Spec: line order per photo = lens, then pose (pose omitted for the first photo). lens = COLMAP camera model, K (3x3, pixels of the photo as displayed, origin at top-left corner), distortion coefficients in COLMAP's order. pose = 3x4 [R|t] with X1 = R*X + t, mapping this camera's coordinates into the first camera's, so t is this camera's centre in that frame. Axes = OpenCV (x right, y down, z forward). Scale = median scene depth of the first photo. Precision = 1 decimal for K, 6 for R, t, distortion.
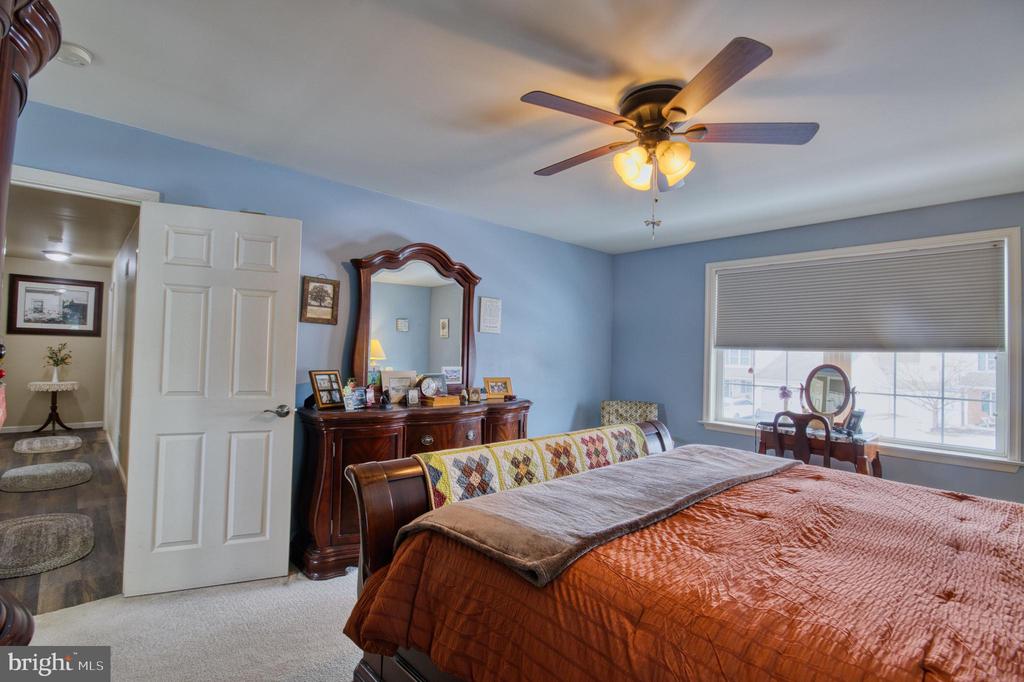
lens RADIAL K [[483.1, 0, 508.7], [0, 483.1, 337.1], [0, 0, 1]] dist [-0.001553, -0.000425]
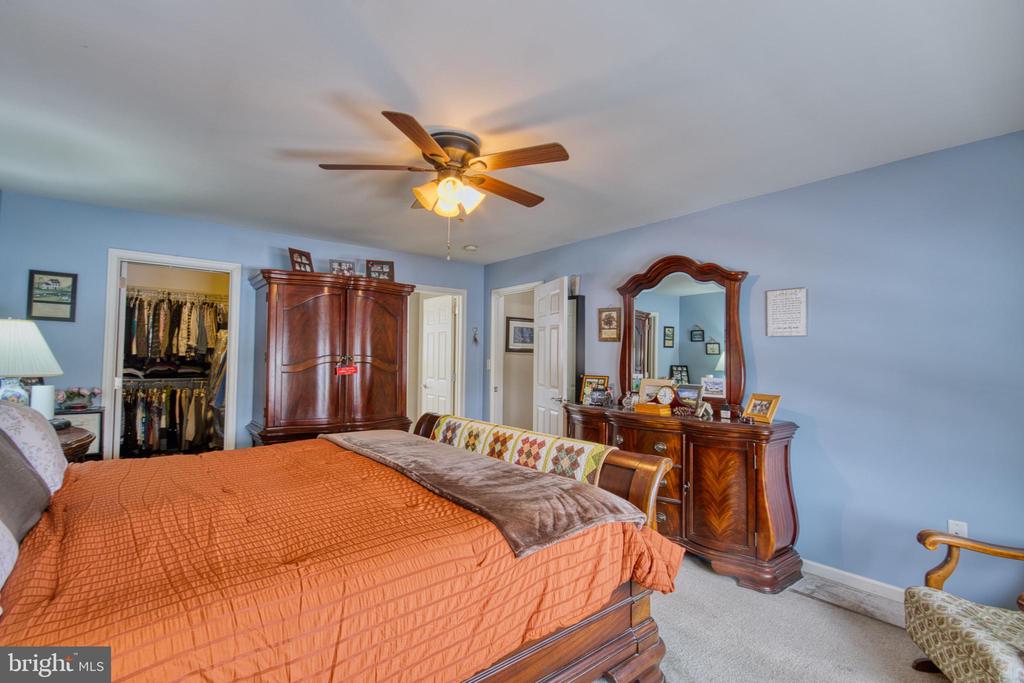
lens RADIAL K [[462.7, 0, 501.3], [0, 462.7, 346.5], [0, 0, 1]] dist [-0.003150, -0.000266]
pose [[-0.067556, -0.046442, -0.996634, 0.921762], [0.017668, 0.998704, -0.047736, 0.042582], [0.997559, -0.020833, -0.066648, 0.785134]]
